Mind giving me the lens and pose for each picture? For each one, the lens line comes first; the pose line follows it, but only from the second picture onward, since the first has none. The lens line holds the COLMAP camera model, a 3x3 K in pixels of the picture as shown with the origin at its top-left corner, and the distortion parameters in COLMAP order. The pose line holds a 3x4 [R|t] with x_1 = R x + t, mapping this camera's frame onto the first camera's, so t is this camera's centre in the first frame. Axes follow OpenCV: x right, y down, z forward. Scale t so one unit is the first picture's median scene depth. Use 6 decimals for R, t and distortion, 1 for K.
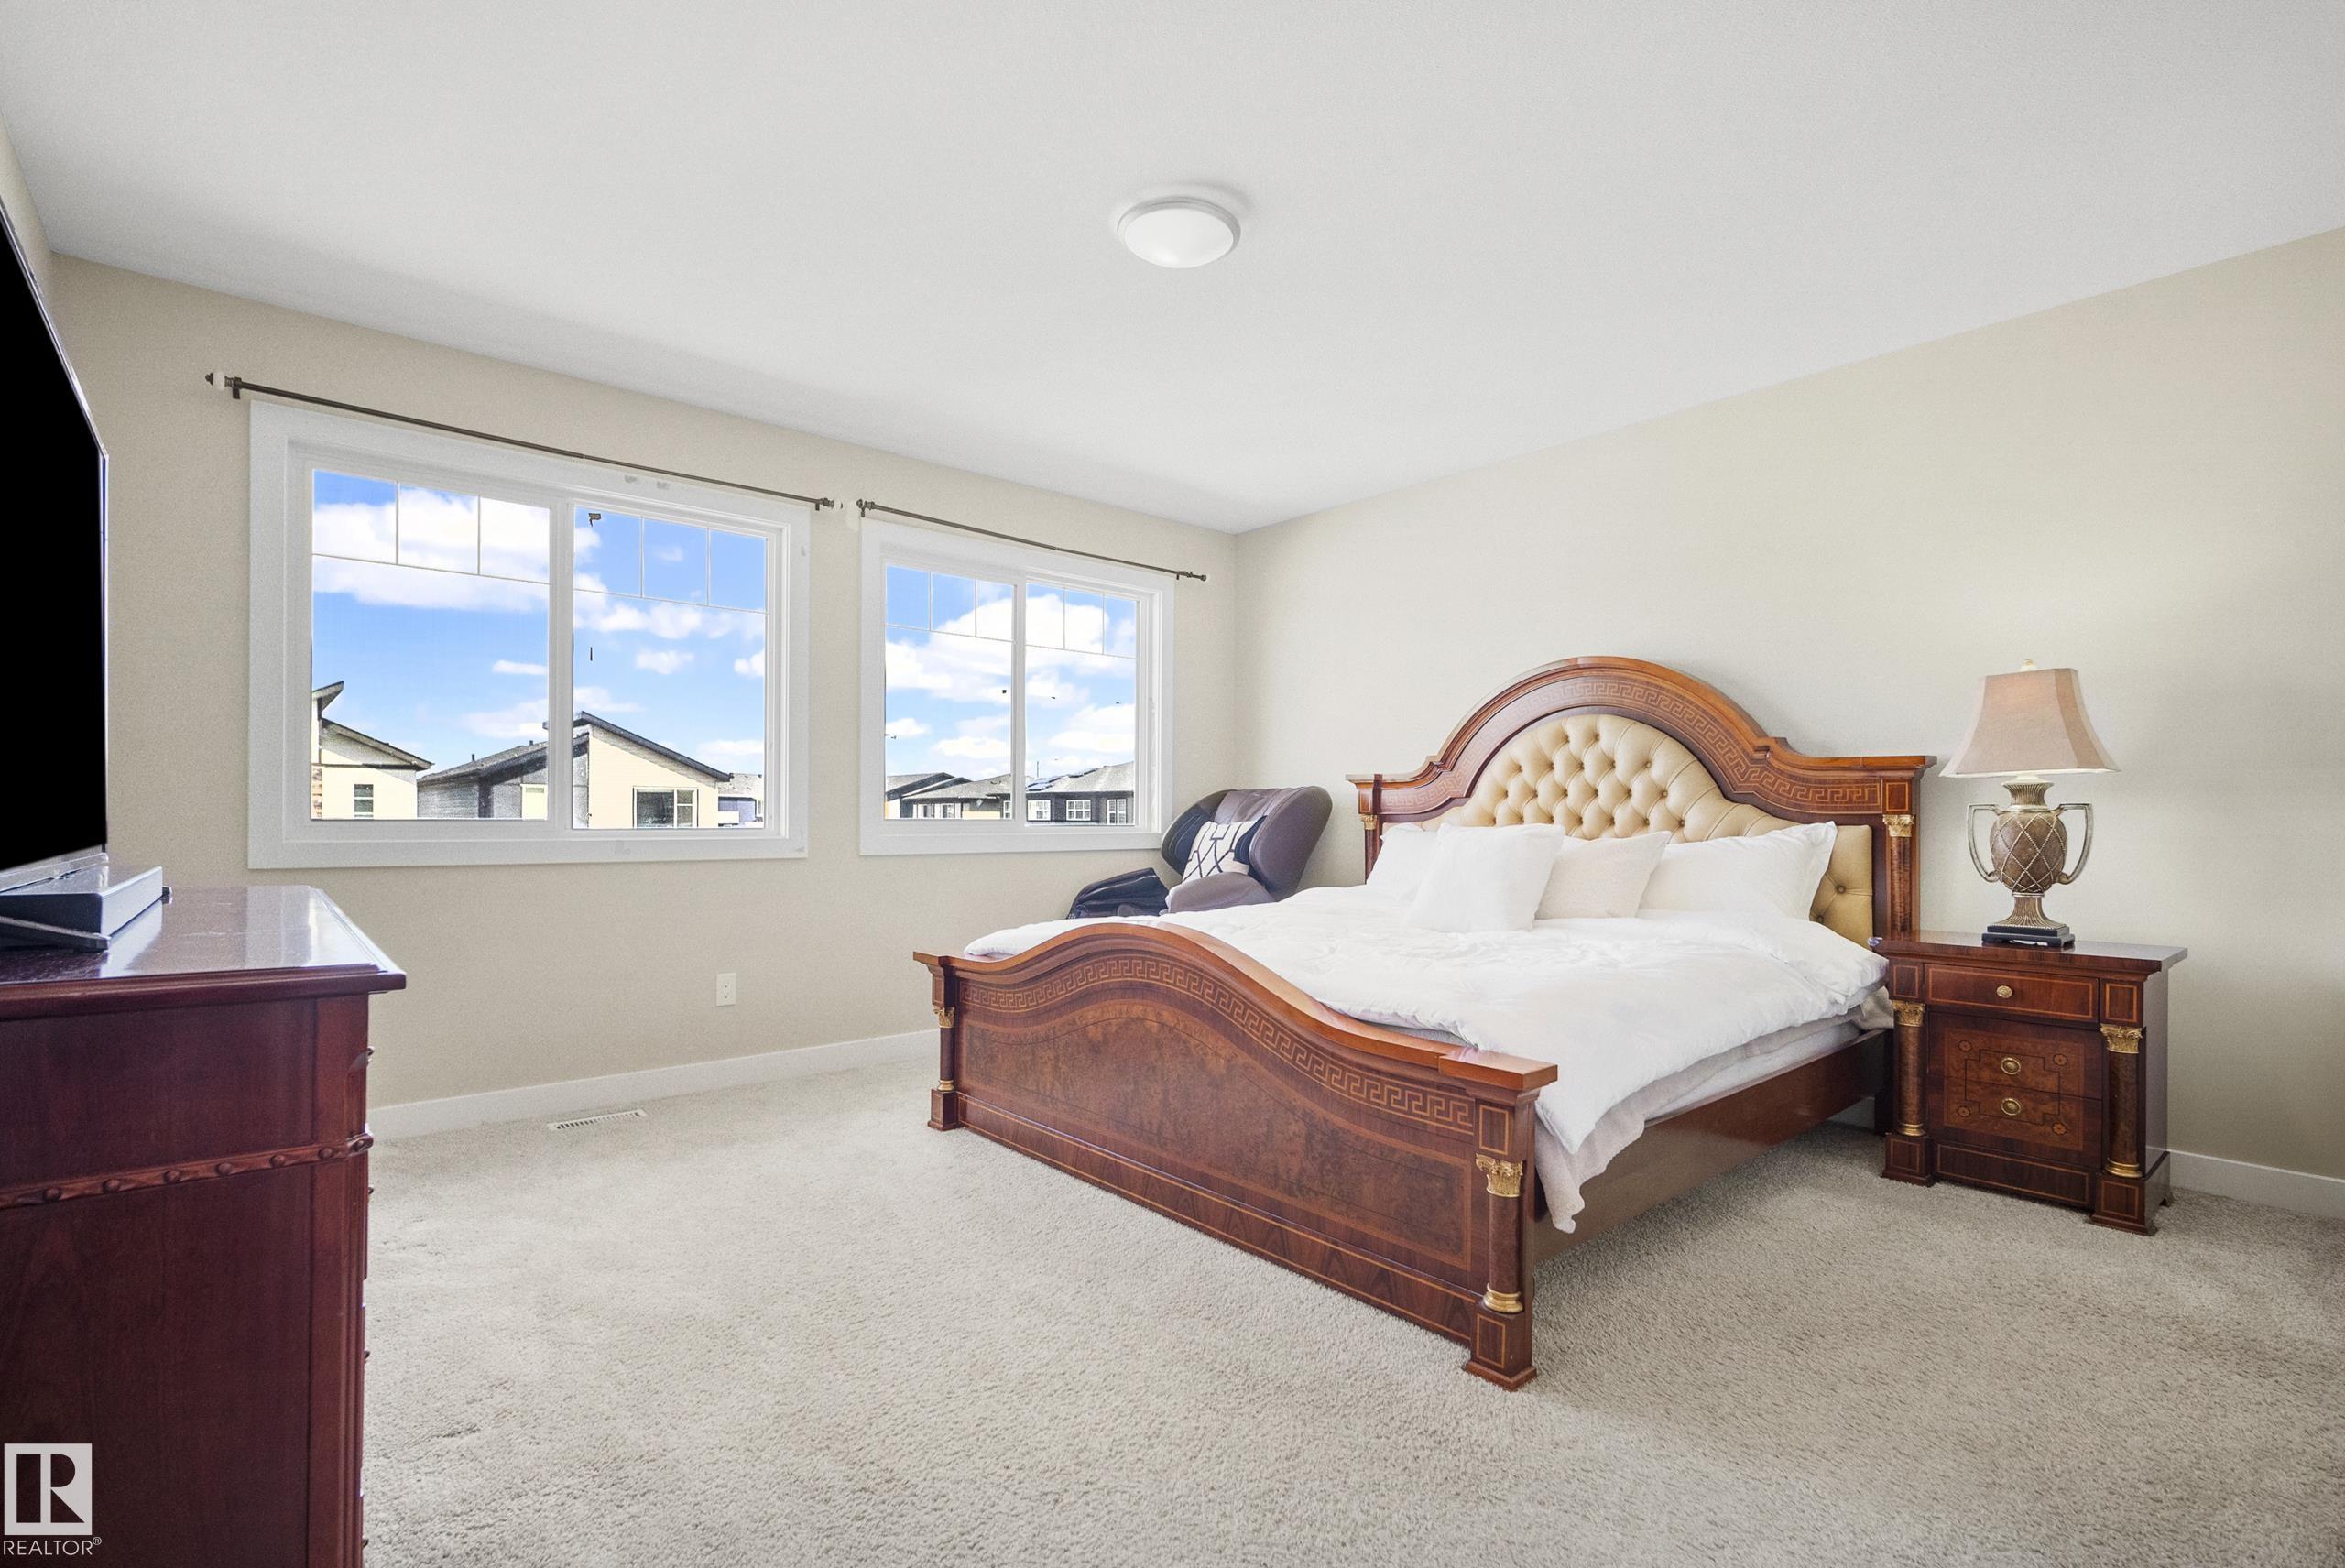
lens RADIAL K [[1049.2, 0, 1176.8], [0, 1049.2, 796.5], [0, 0, 1]] dist [0.000238, -0.000027]
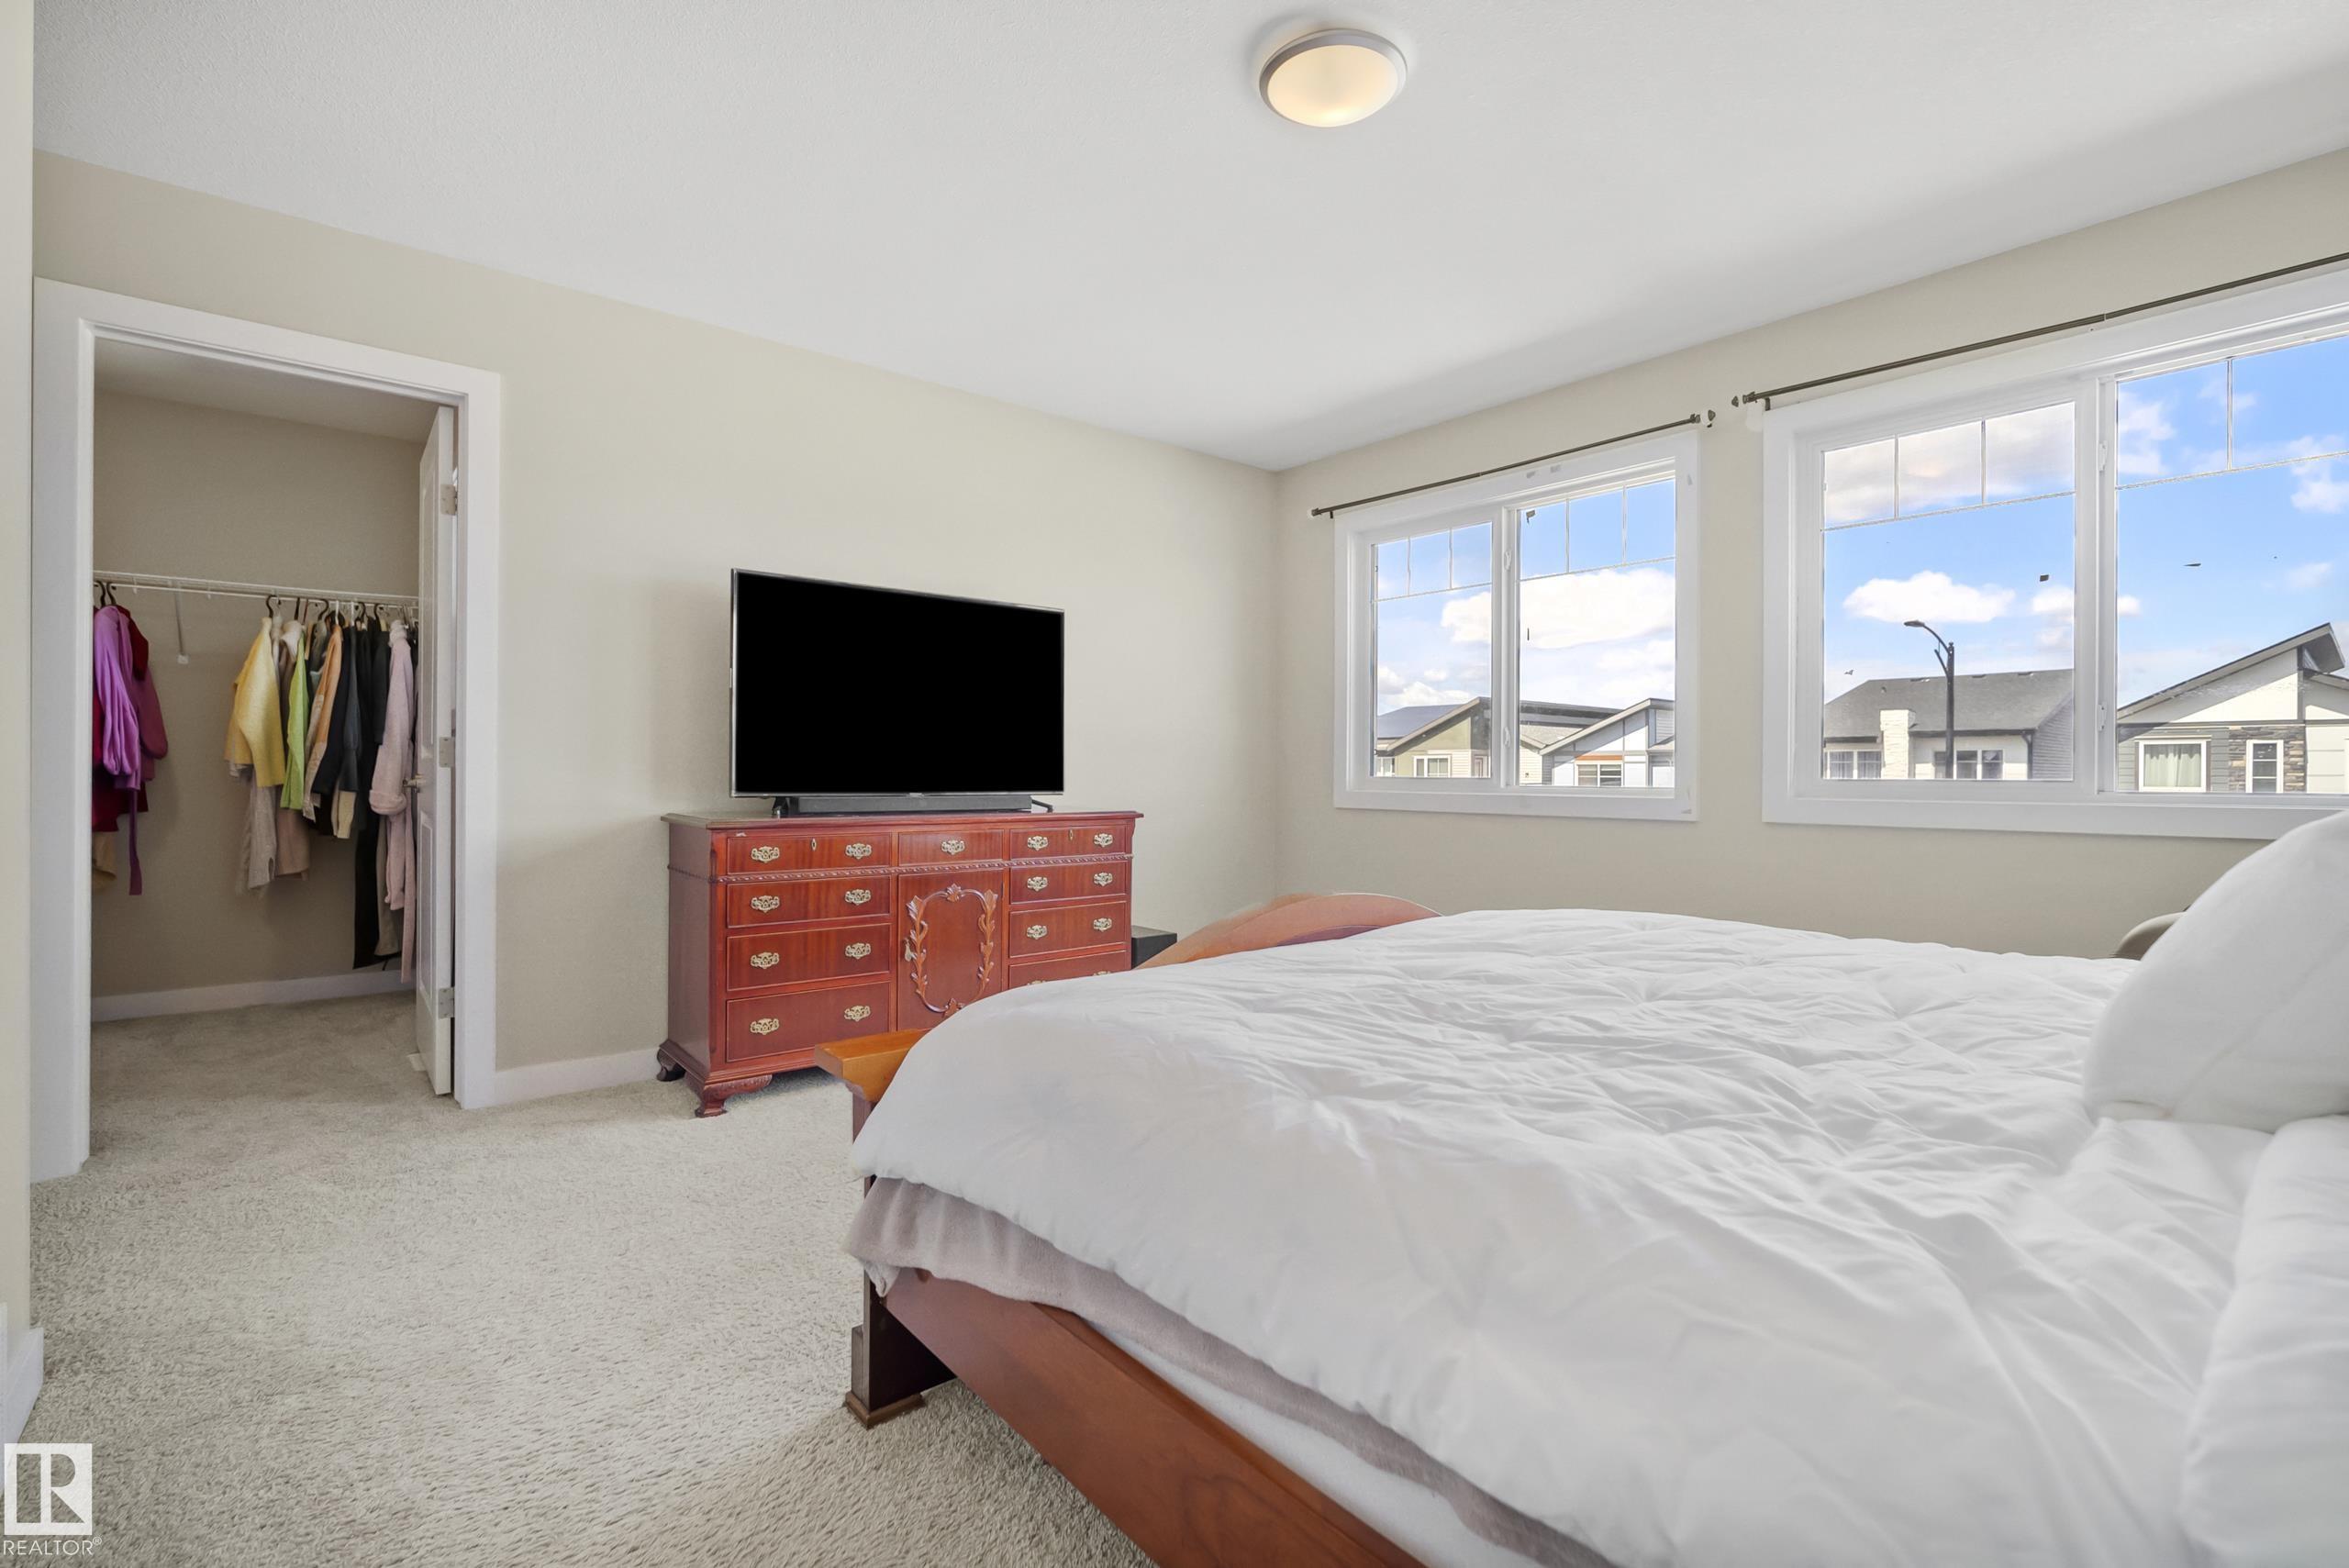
lens RADIAL K [[1050.4, 0, 1181.4], [0, 1050.4, 762.2], [0, 0, 1]] dist [0.000203, 0.000051]
pose [[-0.036400, -0.003341, -0.999332, 0.547445], [0.005460, 0.999979, -0.003542, 0.008288], [0.999322, -0.005585, -0.036381, 0.583560]]
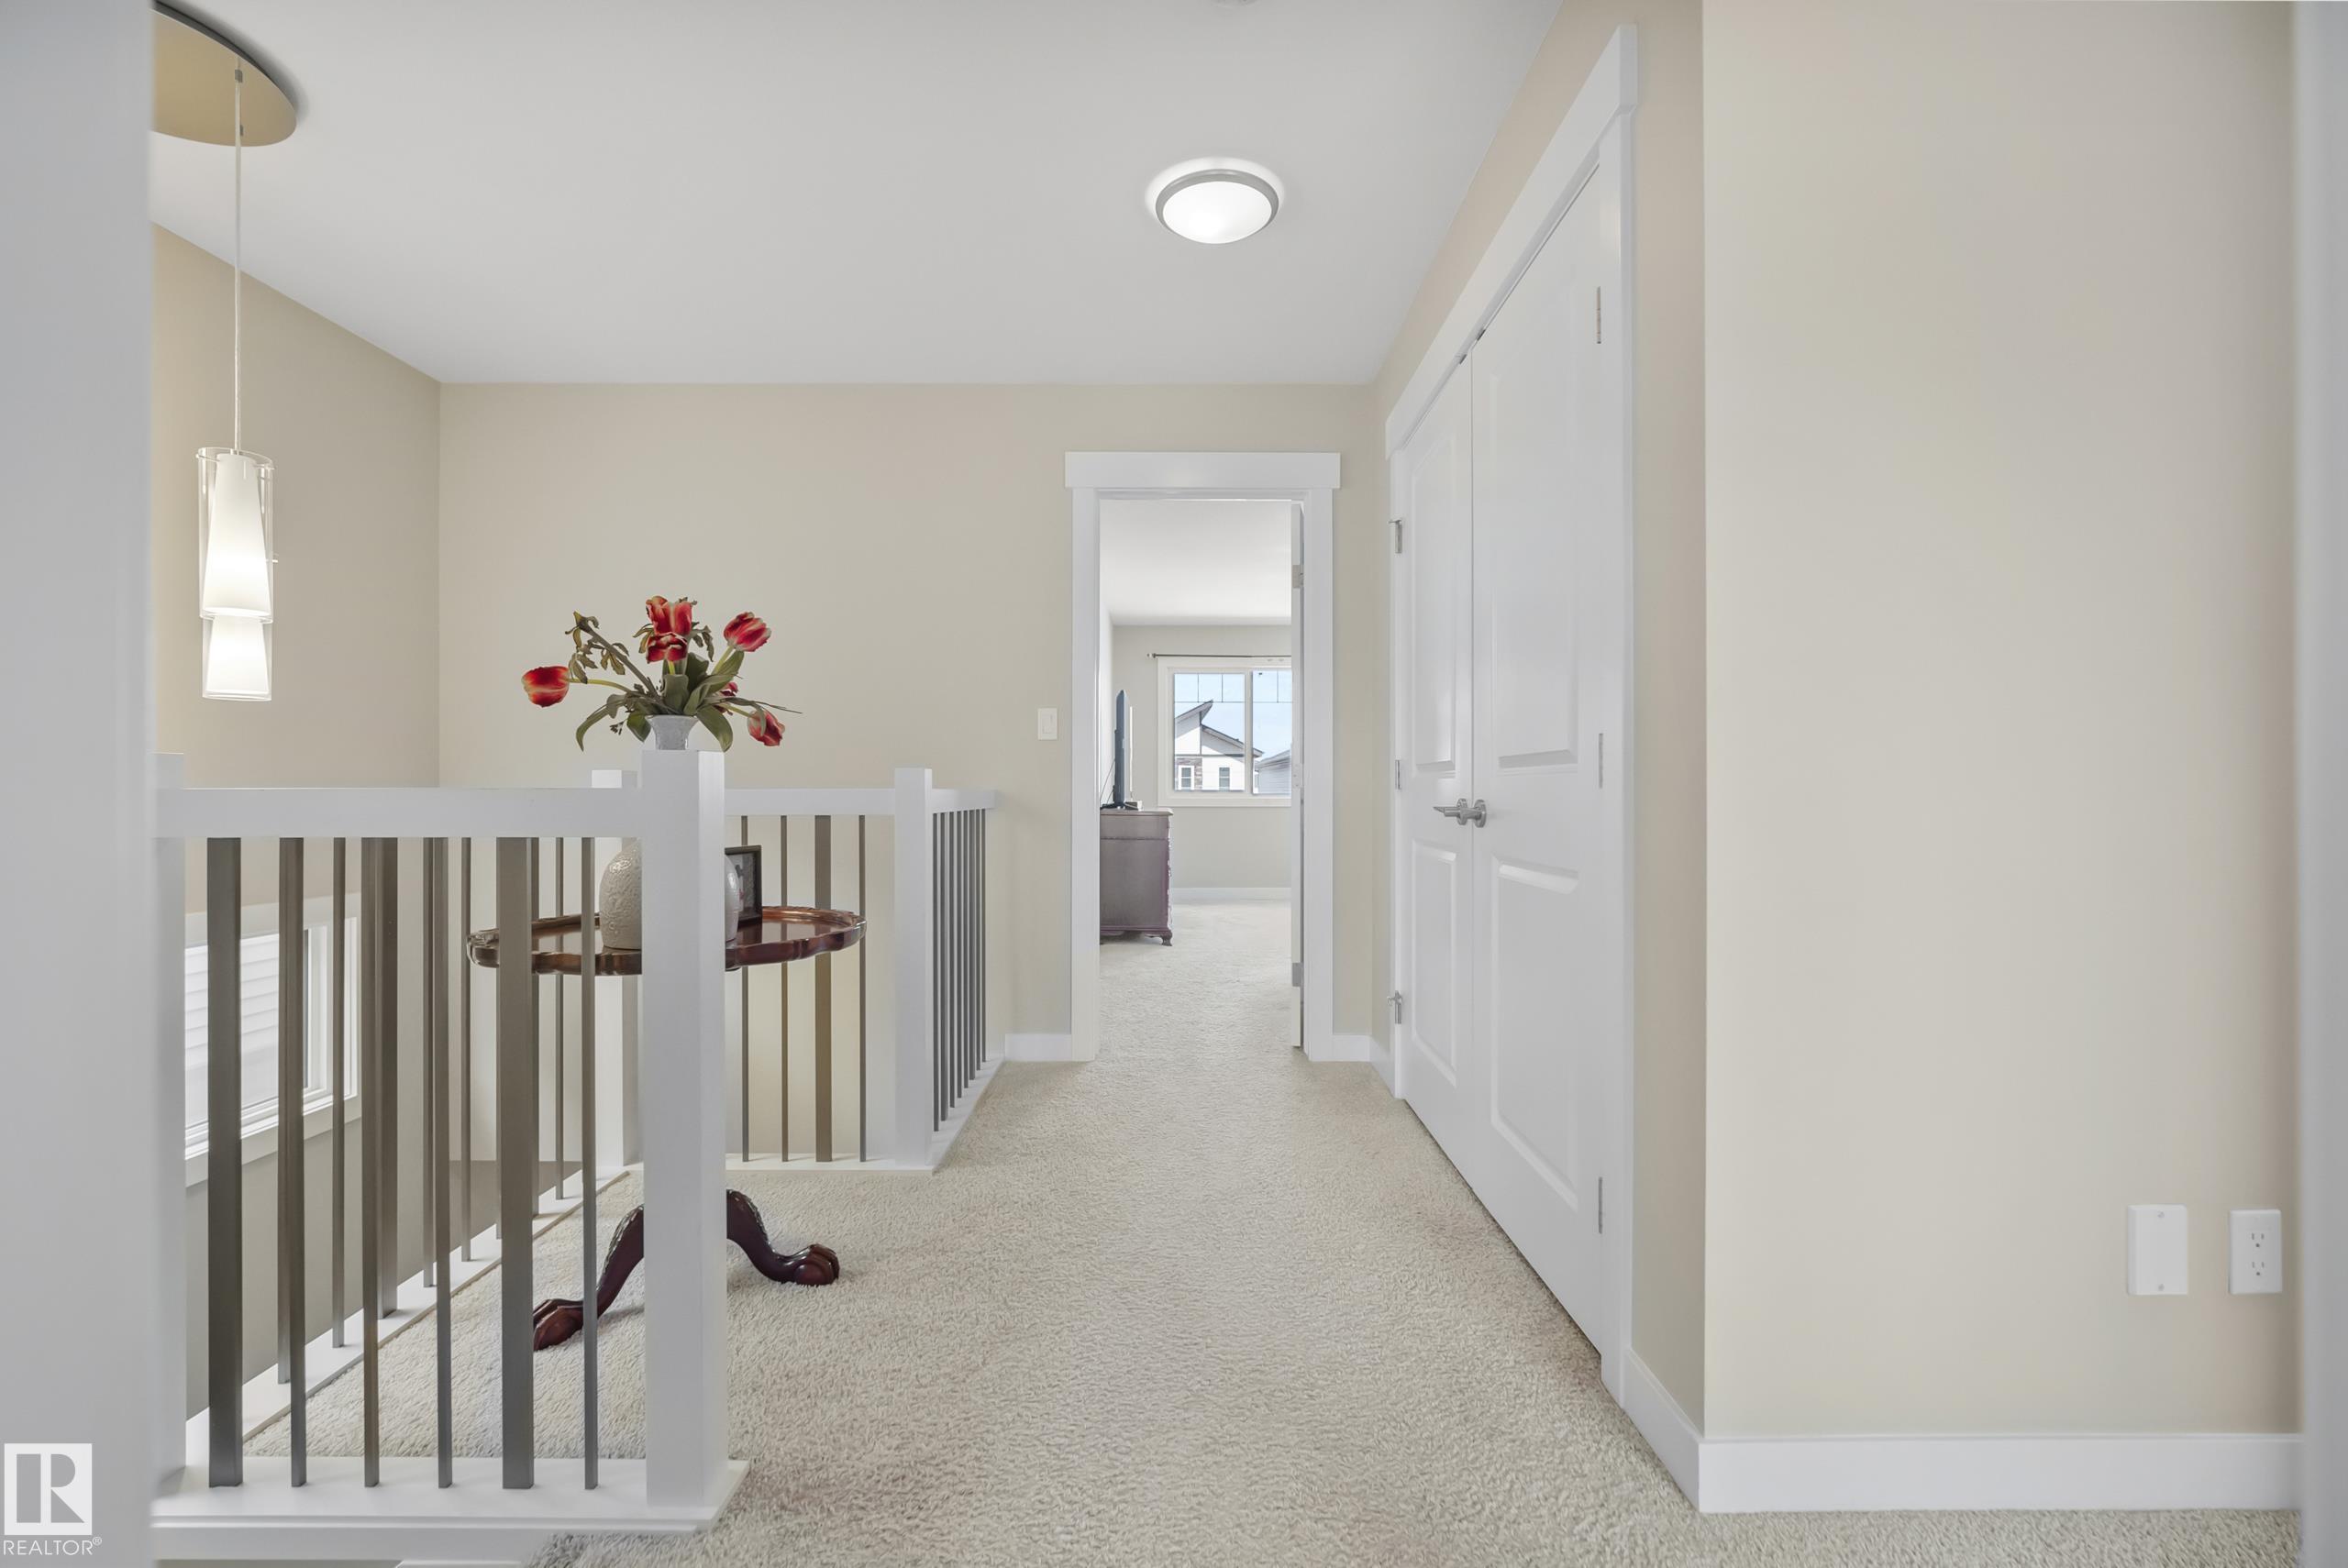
lens RADIAL K [[1050.5, 0, 1178.3], [0, 1050.5, 796.6], [0, 0, 1]] dist [0.000238, -0.000027]
pose [[0.754905, 0.004496, -0.655818, 0.954550], [0.011154, 0.999744, 0.019693, -0.004888], [0.655739, -0.022181, 0.754662, -1.046492]]
